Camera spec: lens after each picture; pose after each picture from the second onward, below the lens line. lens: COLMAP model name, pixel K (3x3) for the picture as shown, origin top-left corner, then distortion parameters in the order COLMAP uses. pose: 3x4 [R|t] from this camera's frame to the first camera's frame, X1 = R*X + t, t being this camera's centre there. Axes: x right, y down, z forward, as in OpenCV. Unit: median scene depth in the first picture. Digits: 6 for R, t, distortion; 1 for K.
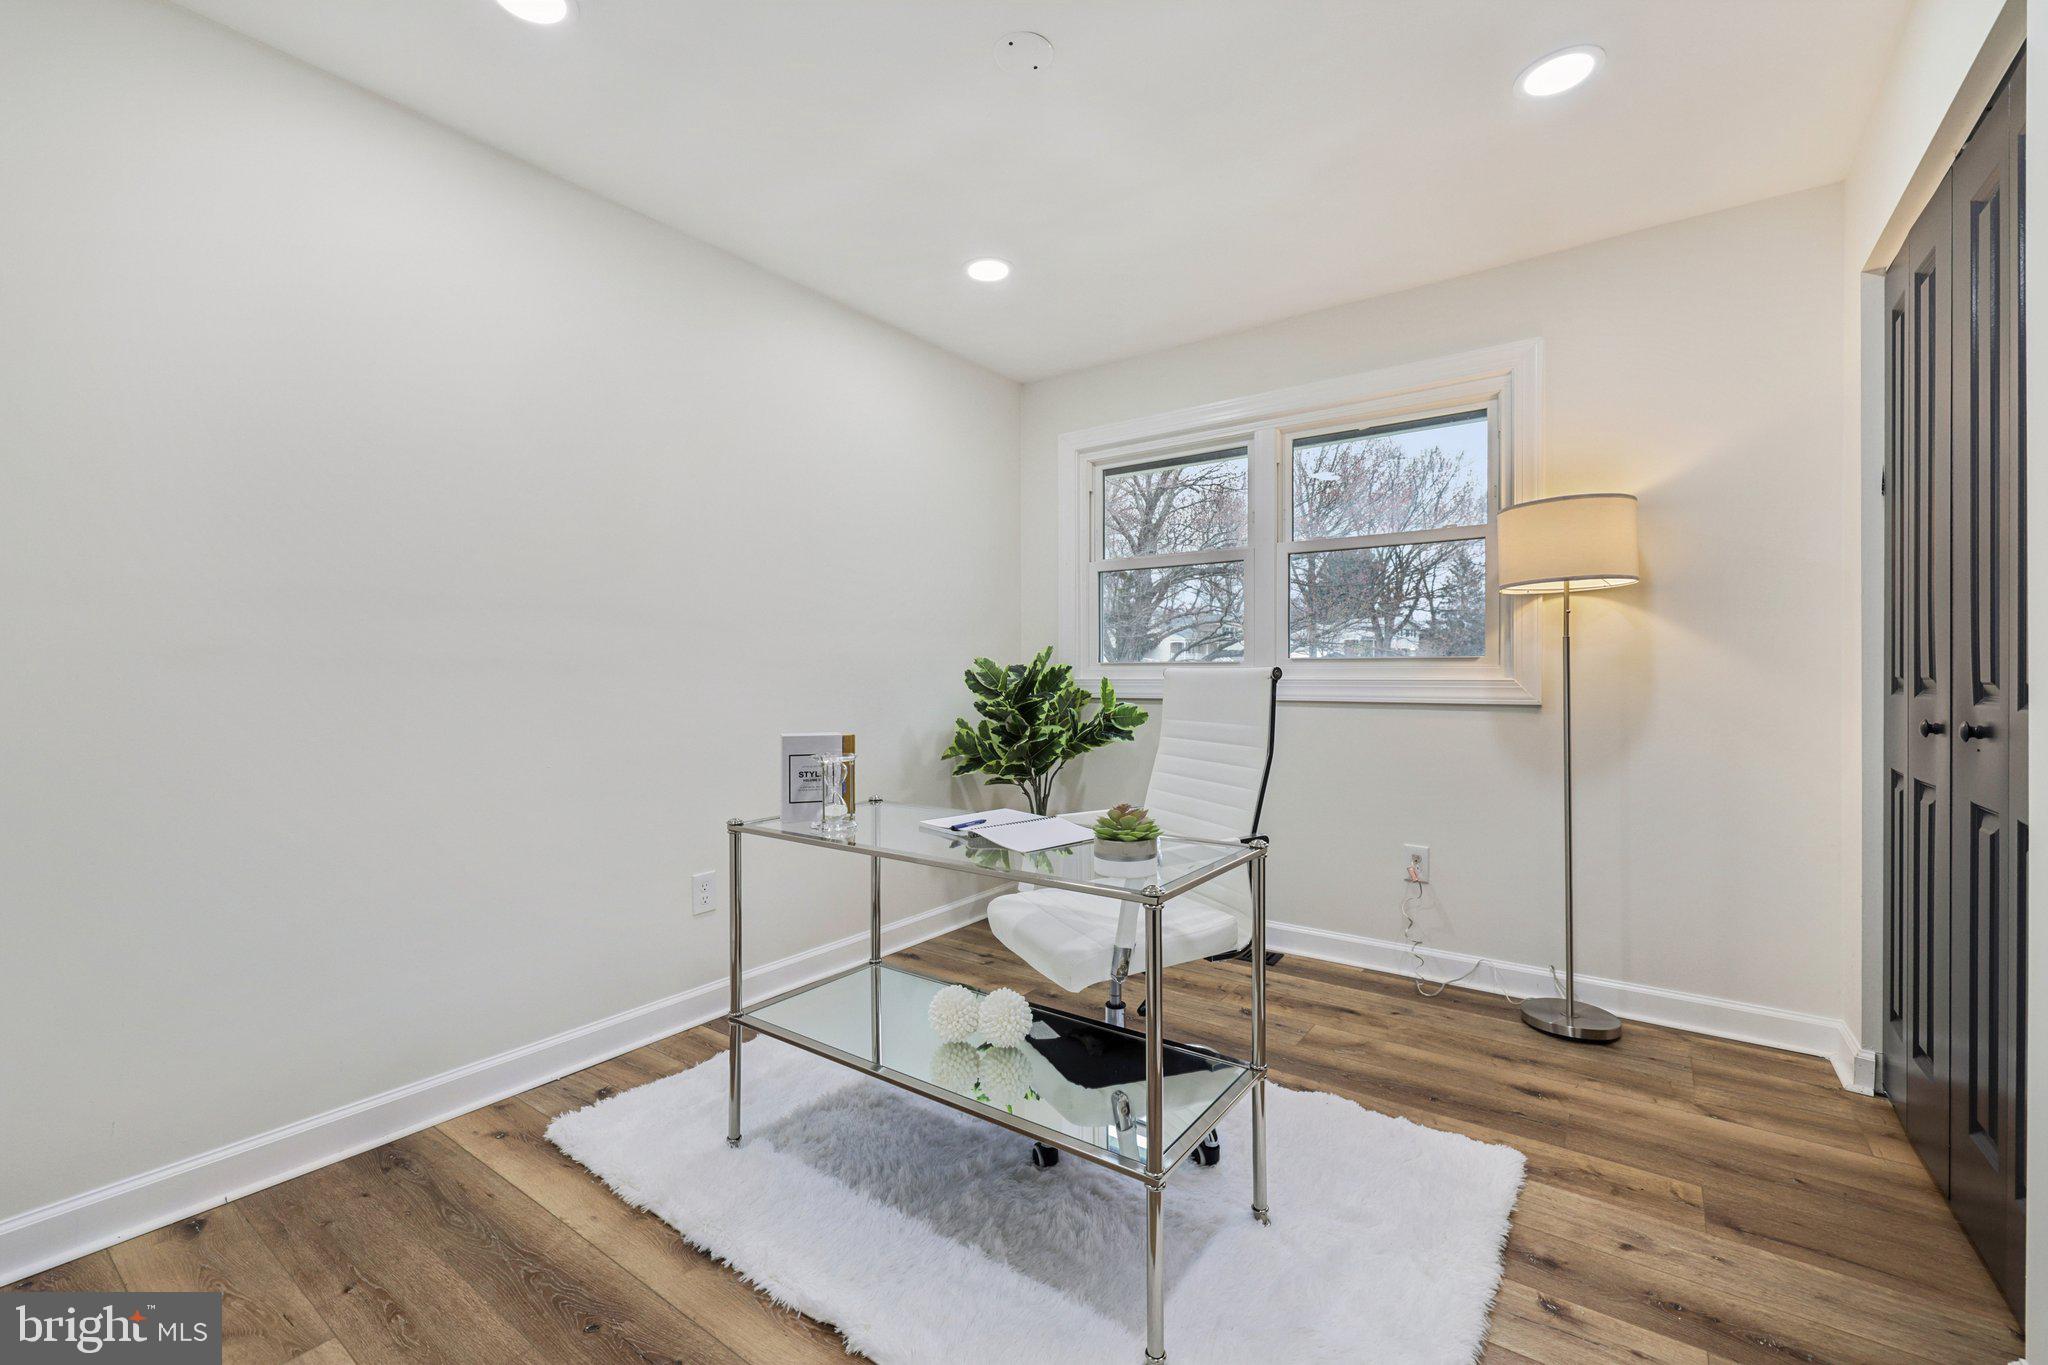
lens RADIAL K [[864.9, 0, 1019.8], [0, 864.9, 678.0], [0, 0, 1]] dist [-0.001847, 0.000202]
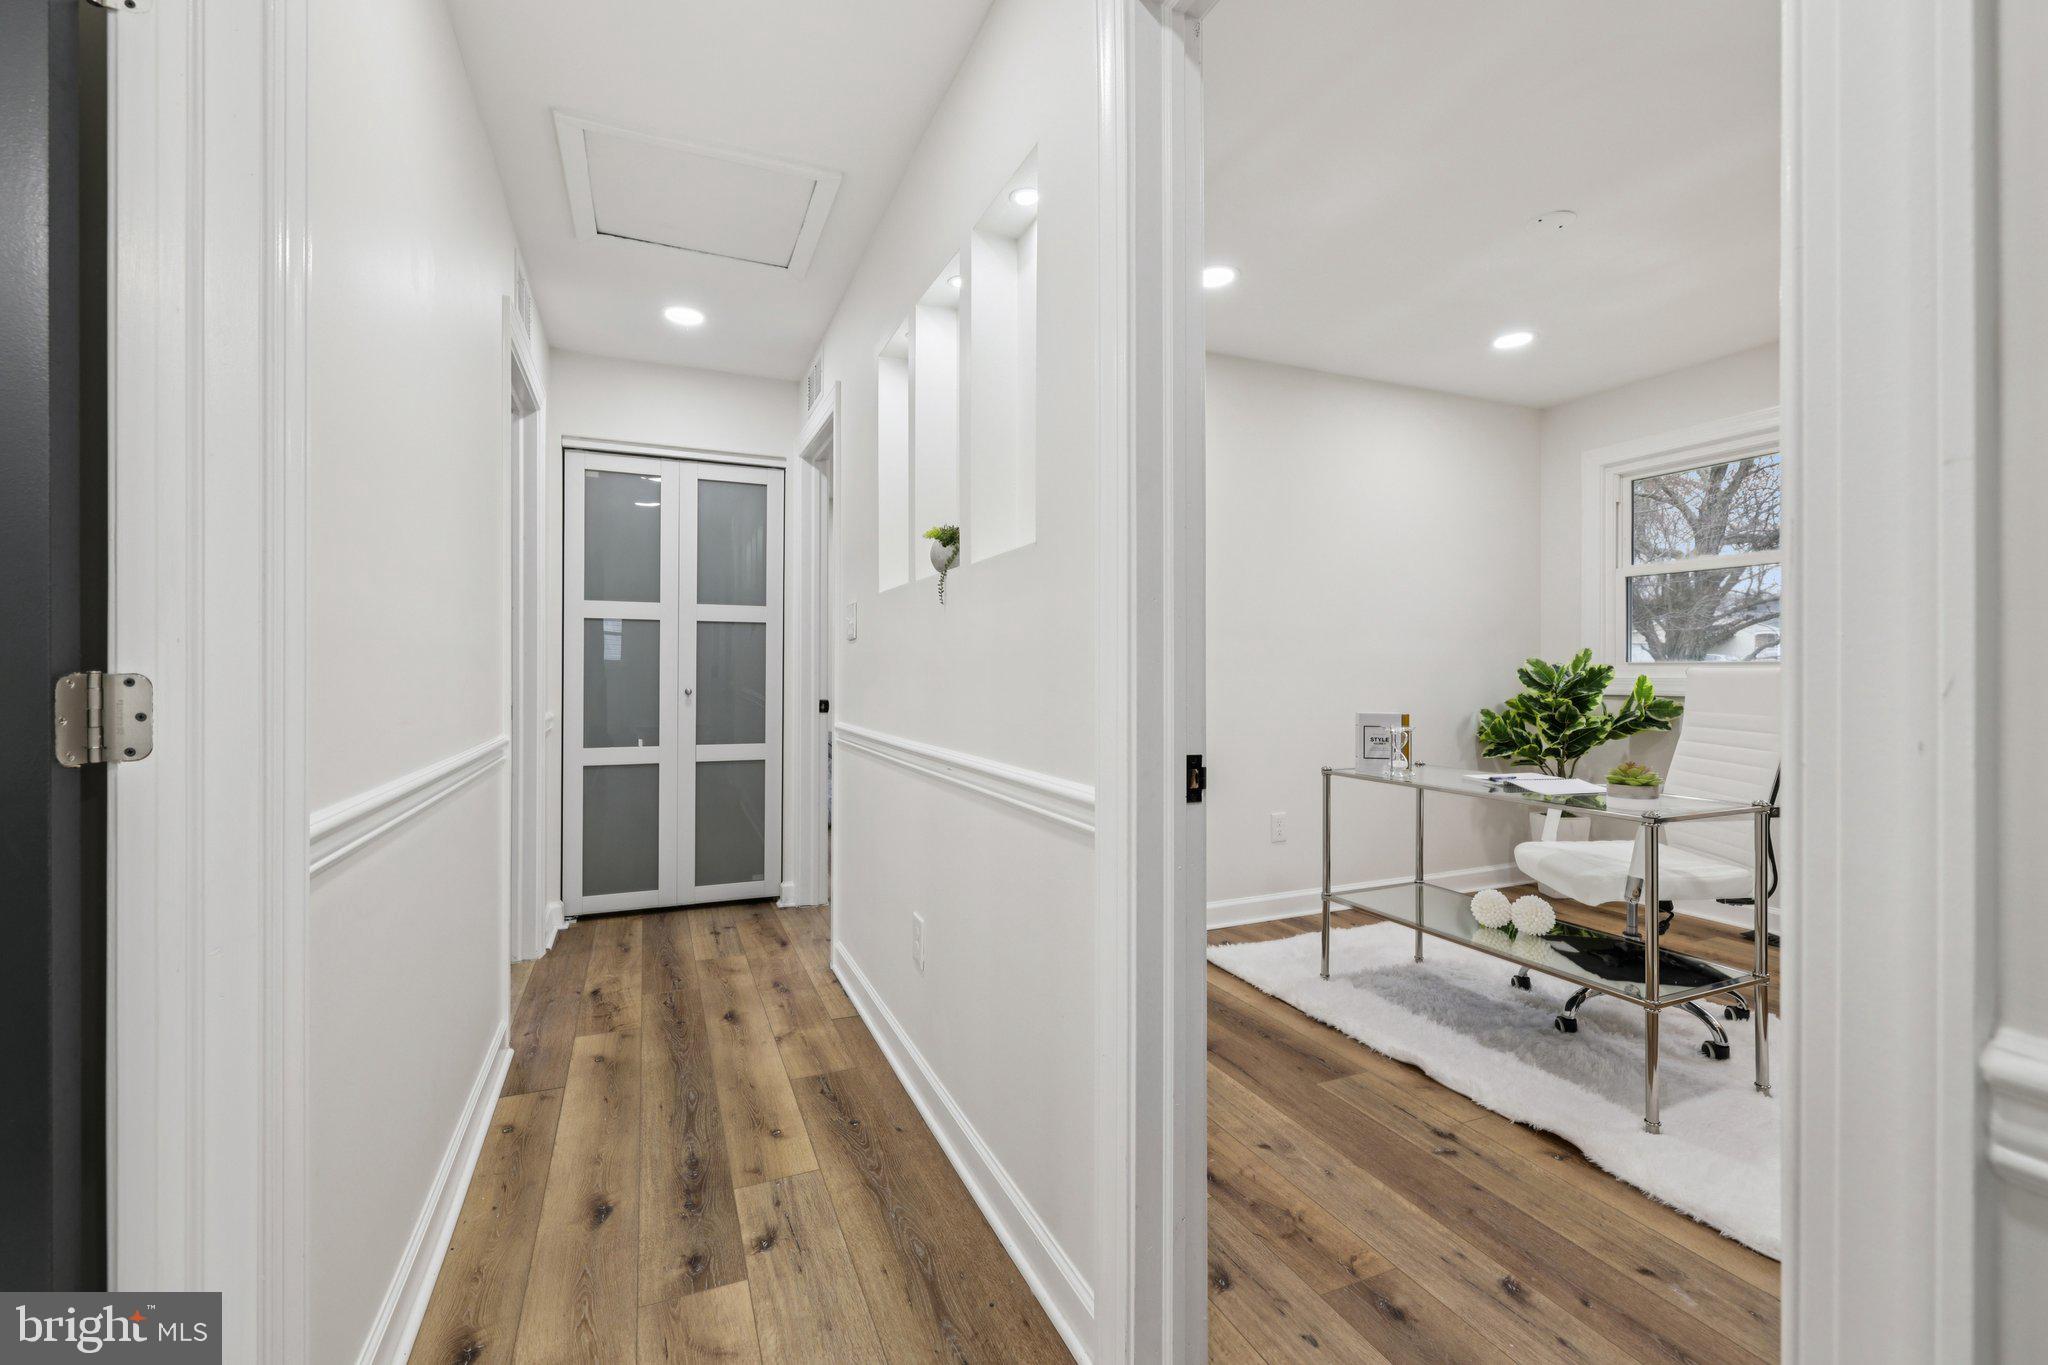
lens RADIAL K [[864.9, 0, 1016.5], [0, 864.9, 669.1], [0, 0, 1]] dist [-0.001847, 0.000202]
pose [[0.859298, 0.003188, -0.511465, -0.019606], [-0.007198, 0.999957, -0.005861, 0.004872], [0.511425, 0.008717, 0.859284, -0.596109]]
